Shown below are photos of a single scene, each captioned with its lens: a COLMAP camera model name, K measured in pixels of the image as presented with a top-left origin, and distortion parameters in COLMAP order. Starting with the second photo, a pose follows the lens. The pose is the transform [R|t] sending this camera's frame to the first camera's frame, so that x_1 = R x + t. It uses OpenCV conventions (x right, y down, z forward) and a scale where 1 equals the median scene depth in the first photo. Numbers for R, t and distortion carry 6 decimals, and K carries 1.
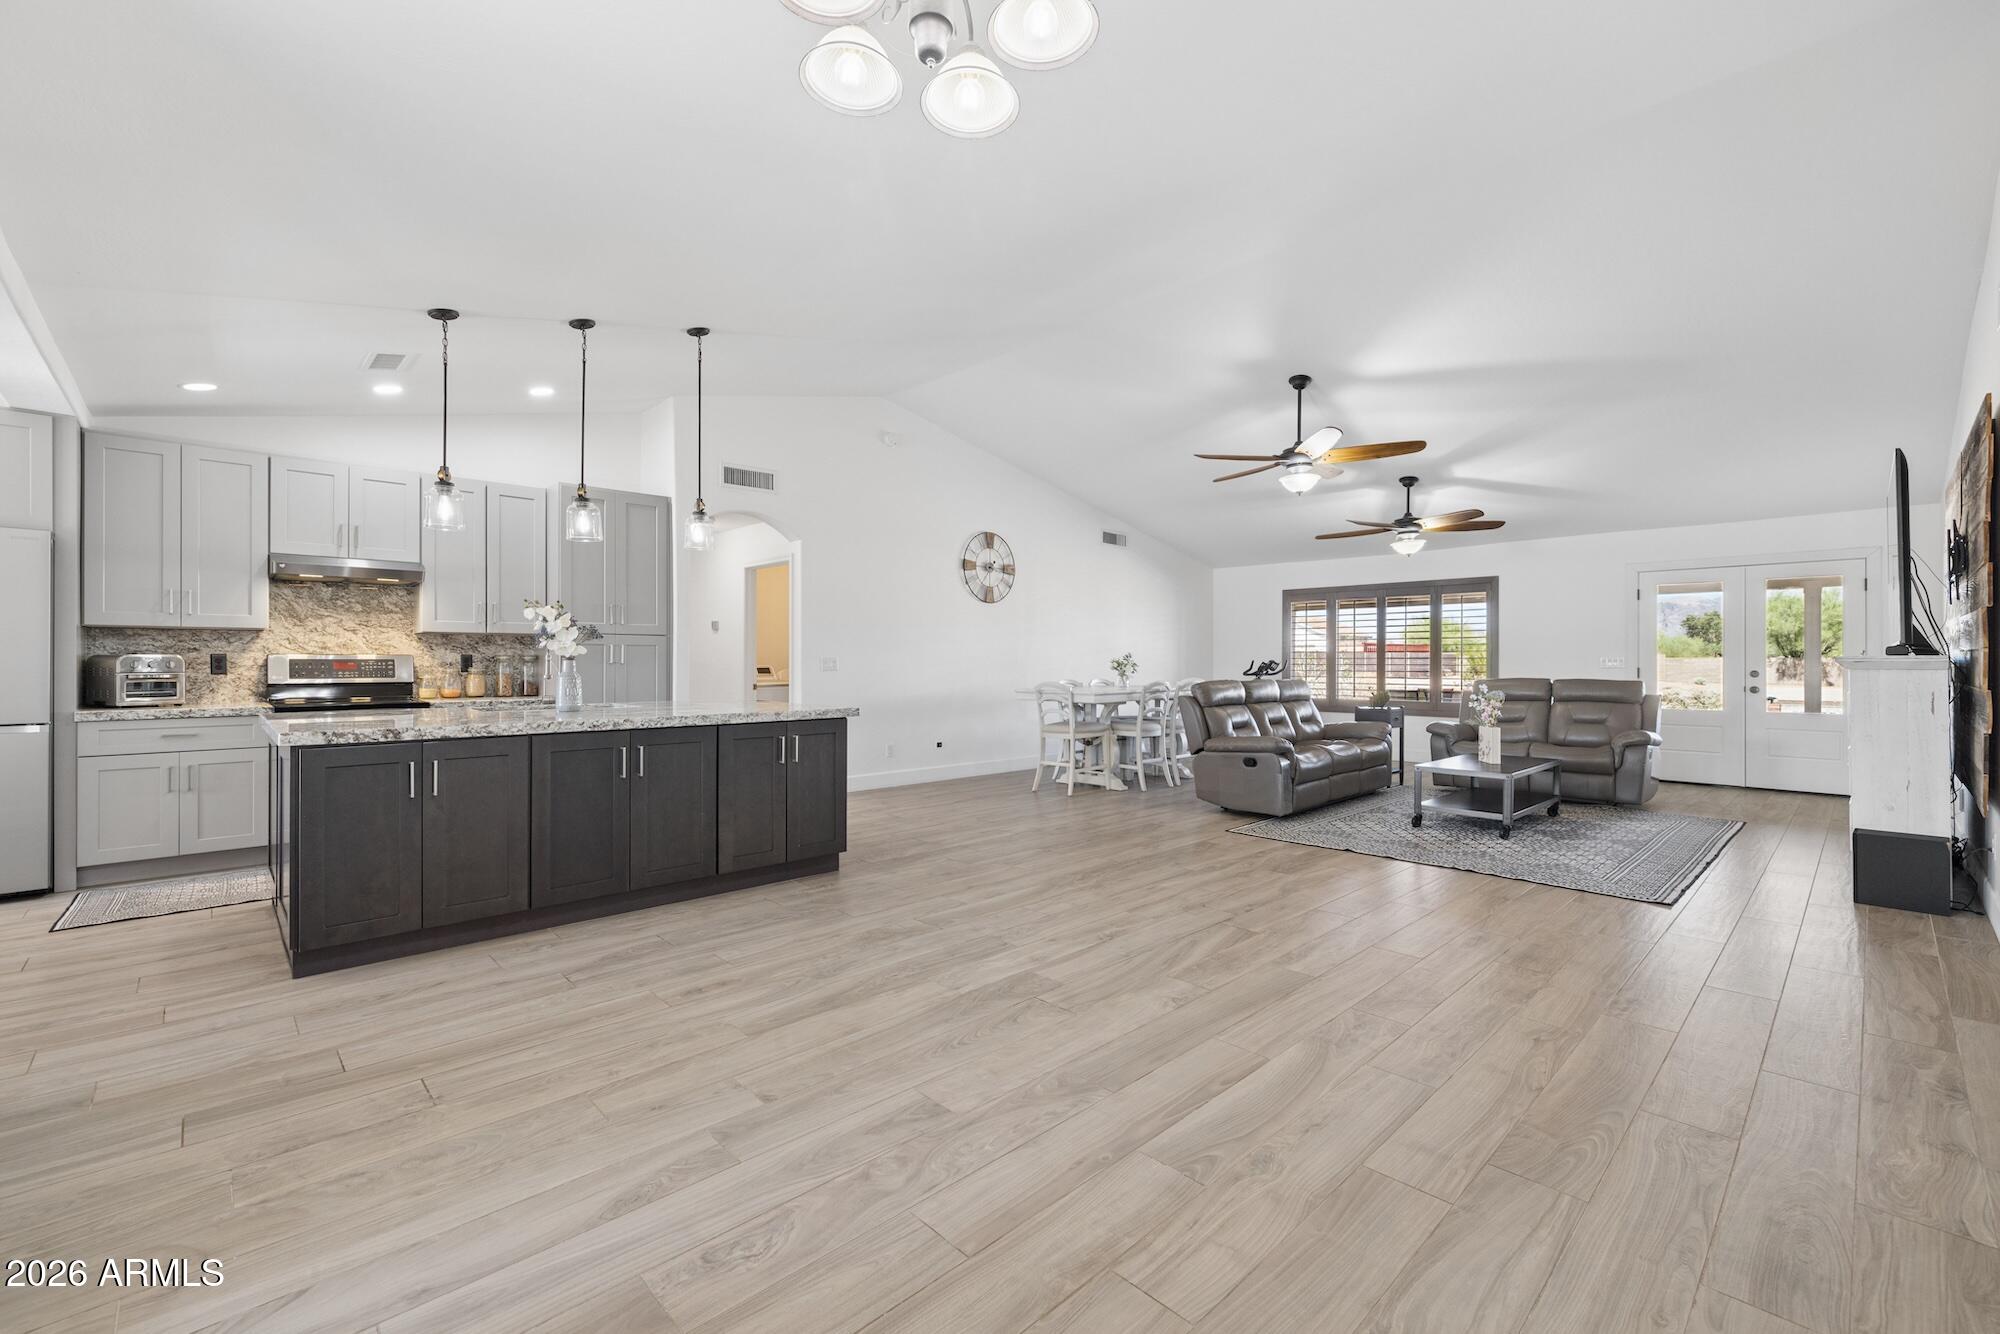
lens RADIAL K [[839.3, 0, 993.0], [0, 839.3, 659.1], [0, 0, 1]] dist [0.000836, -0.000256]
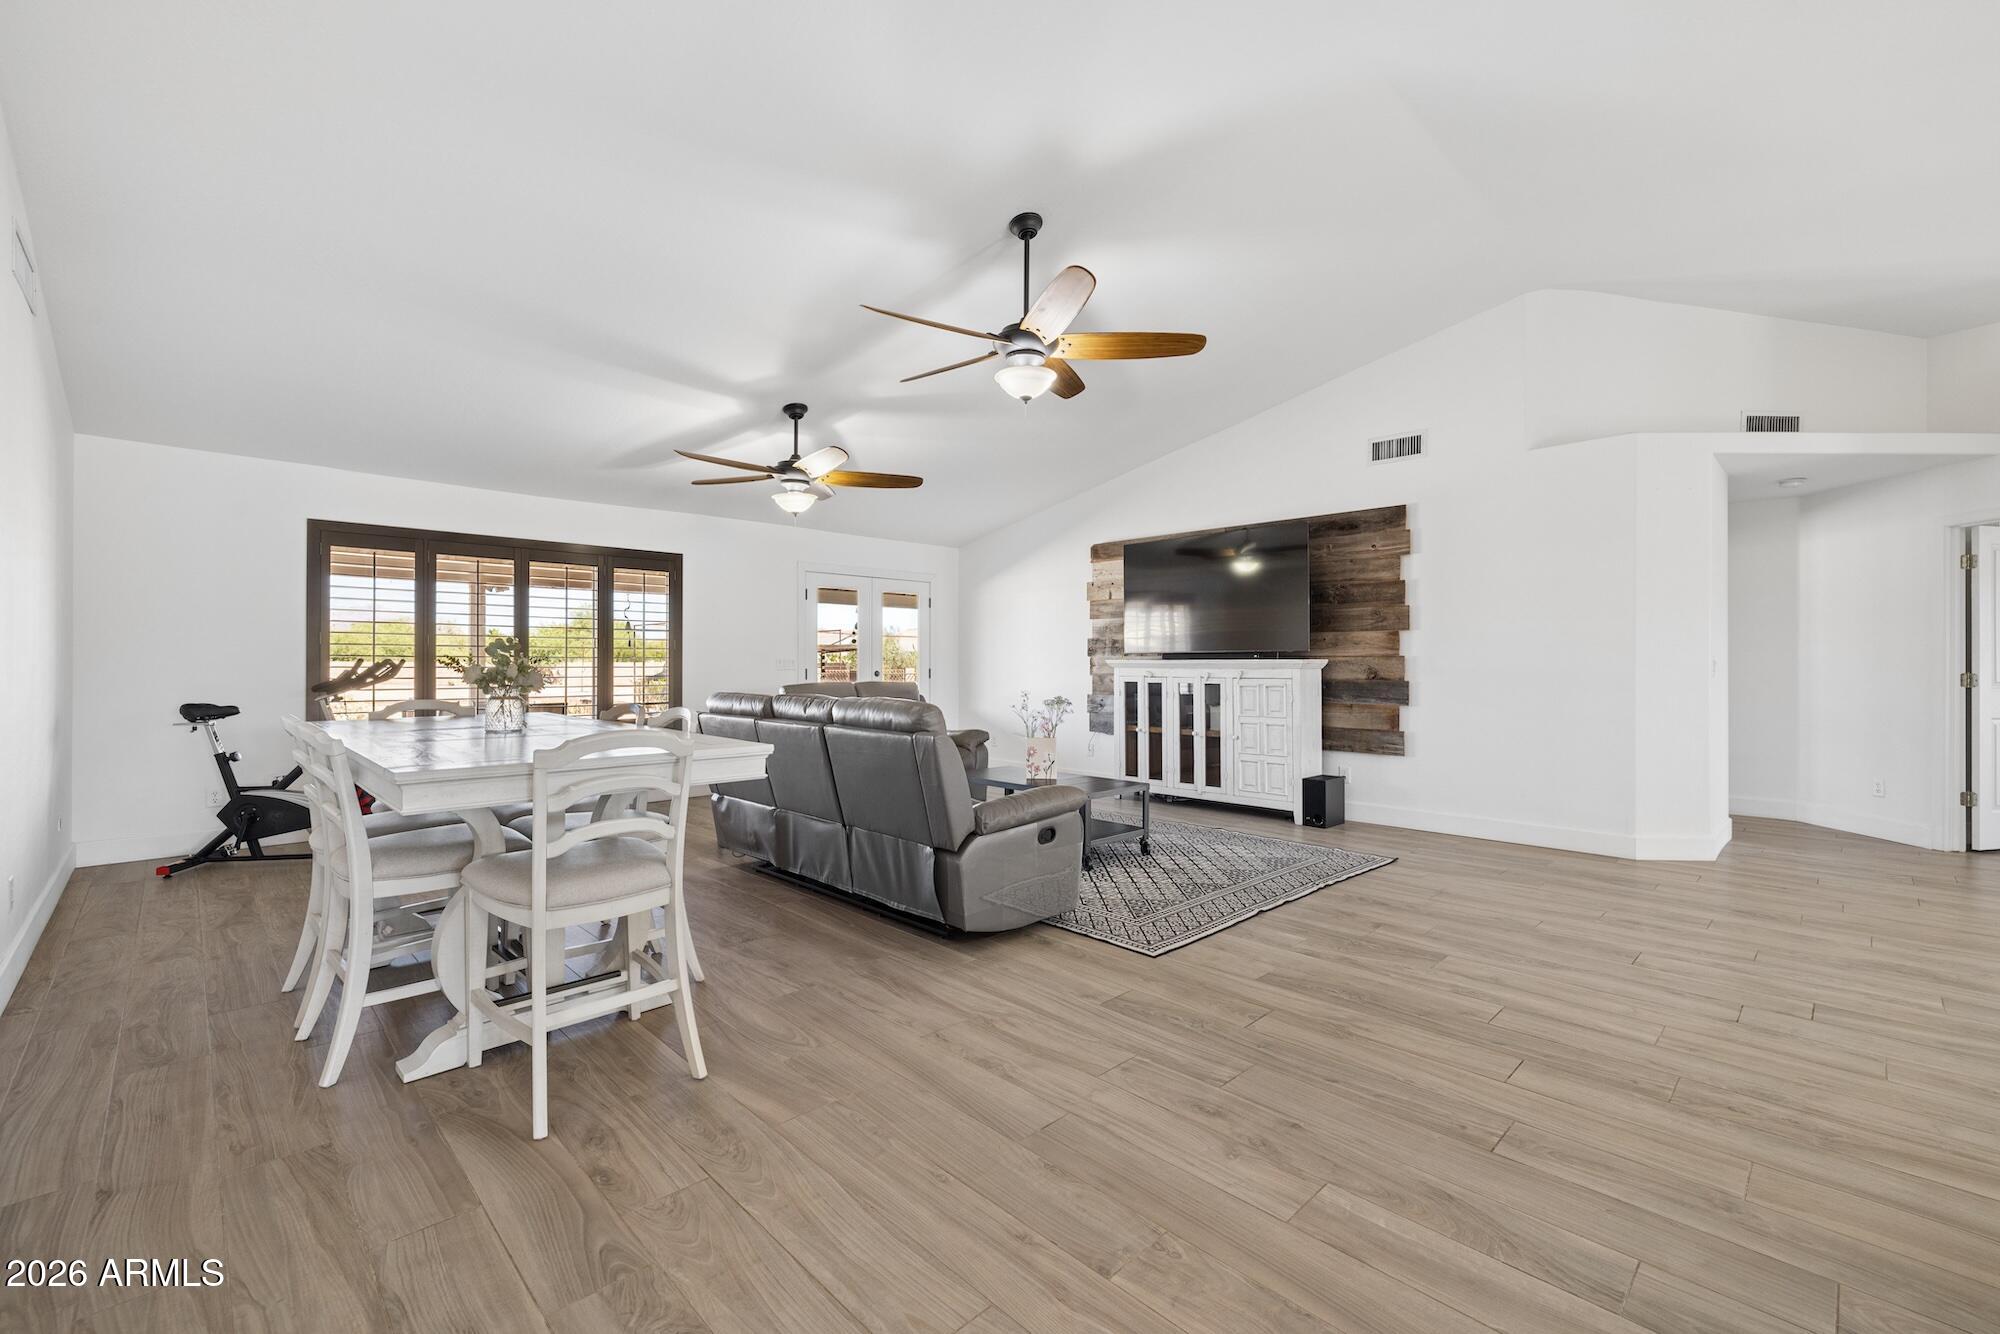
lens RADIAL K [[839.3, 0, 993.0], [0, 839.3, 659.1], [0, 0, 1]] dist [0.000836, -0.000256]
pose [[-0.010643, 0.005567, 0.999928, -0.270286], [-0.004654, 0.999973, -0.005617, 0.003851], [-0.999933, -0.004713, -0.010617, 1.022035]]
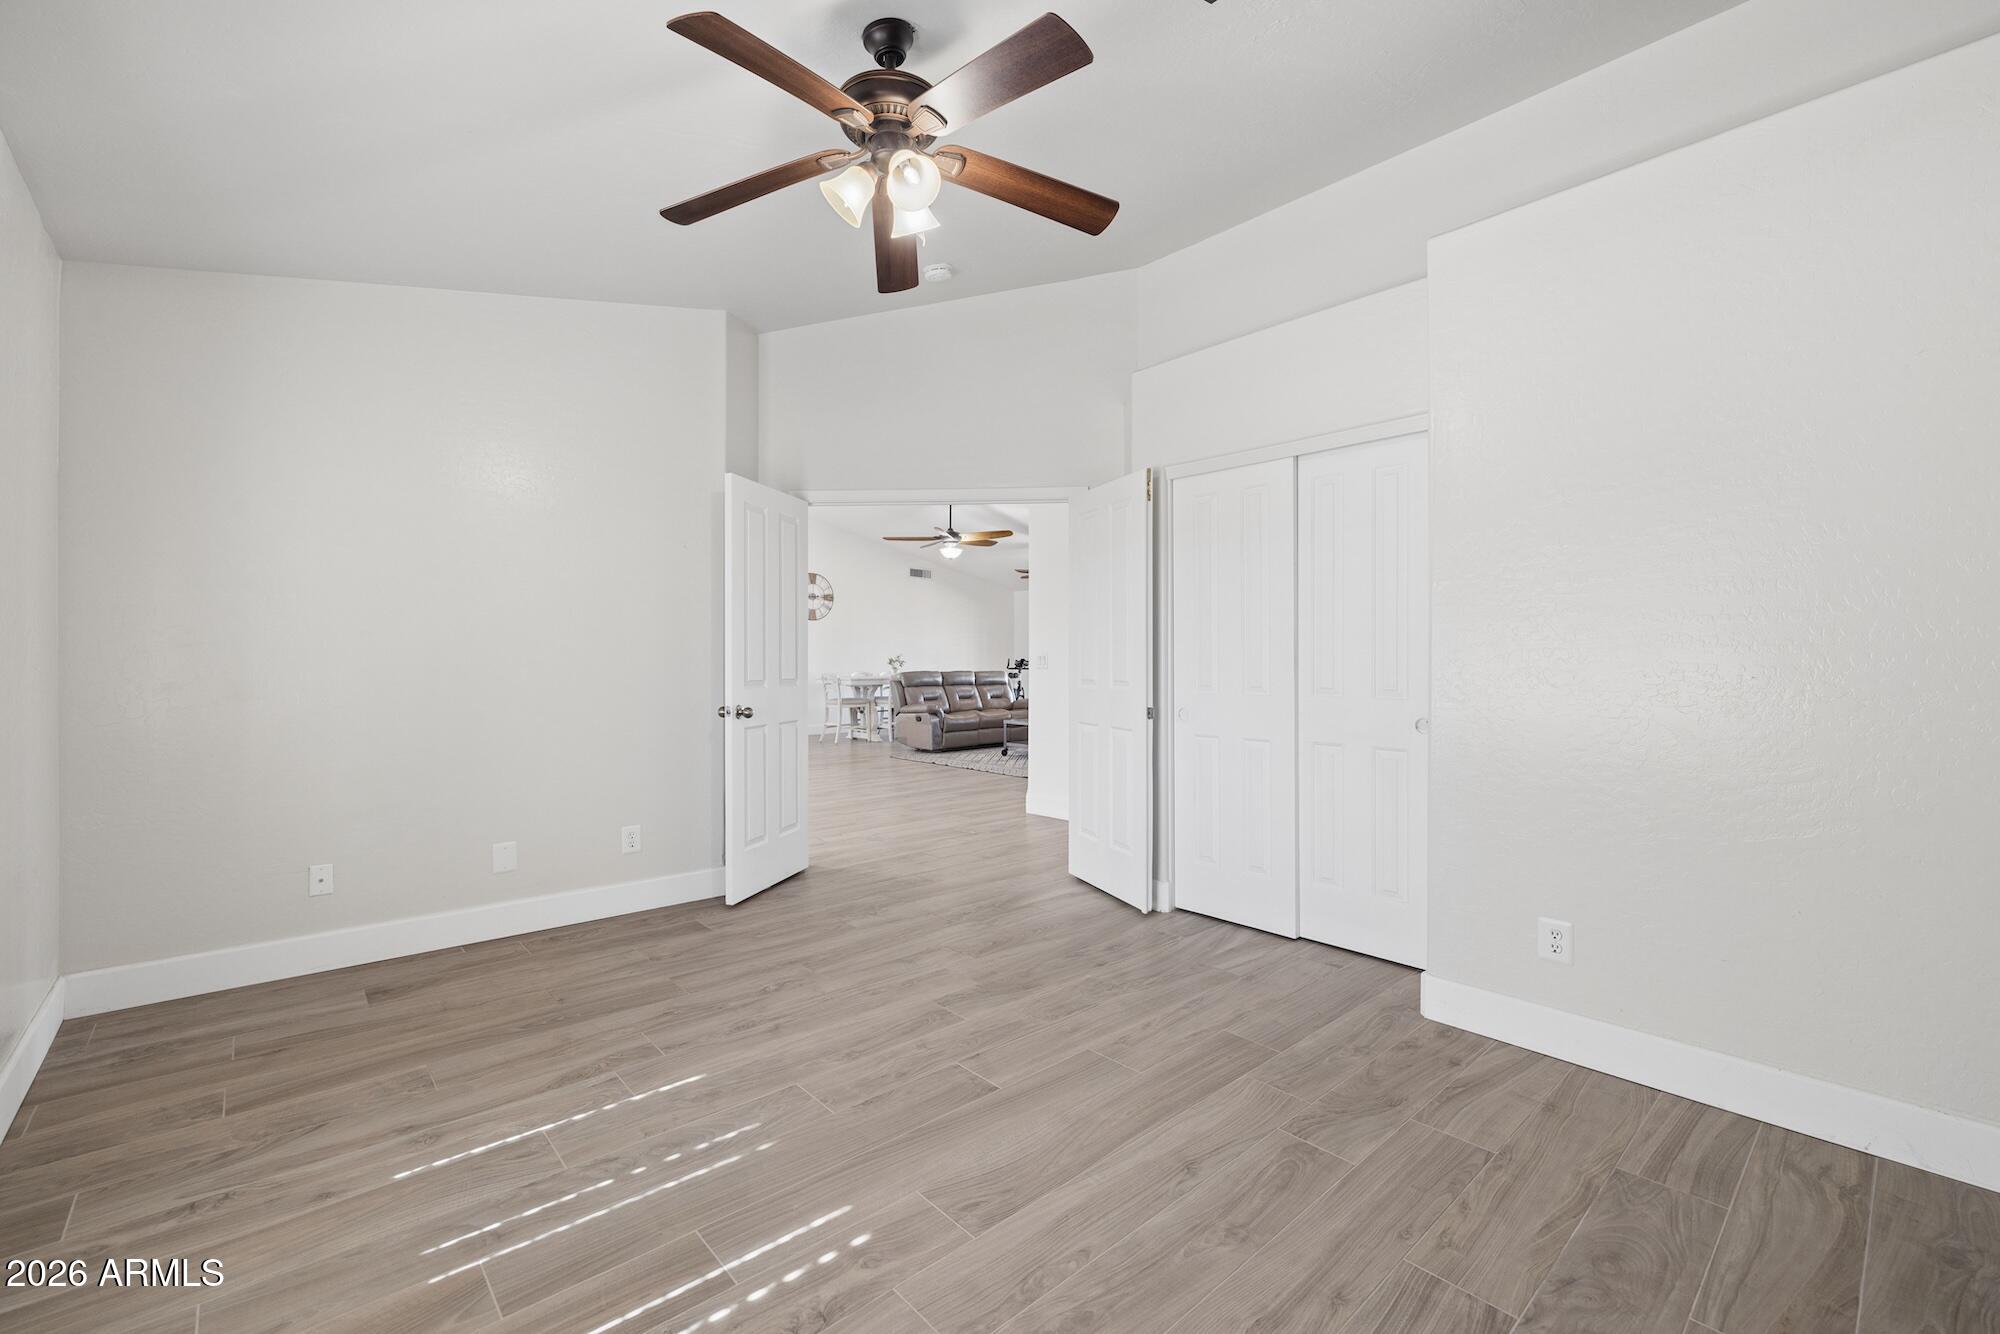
lens RADIAL K [[839.3, 0, 993.0], [0, 839.3, 659.1], [0, 0, 1]] dist [0.000836, -0.000256]
pose [[0.999415, 0.000673, -0.034186, 0.502929], [-0.000638, 0.999999, 0.001031, 0.000714], [0.034186, -0.001008, 0.999415, -0.666308]]
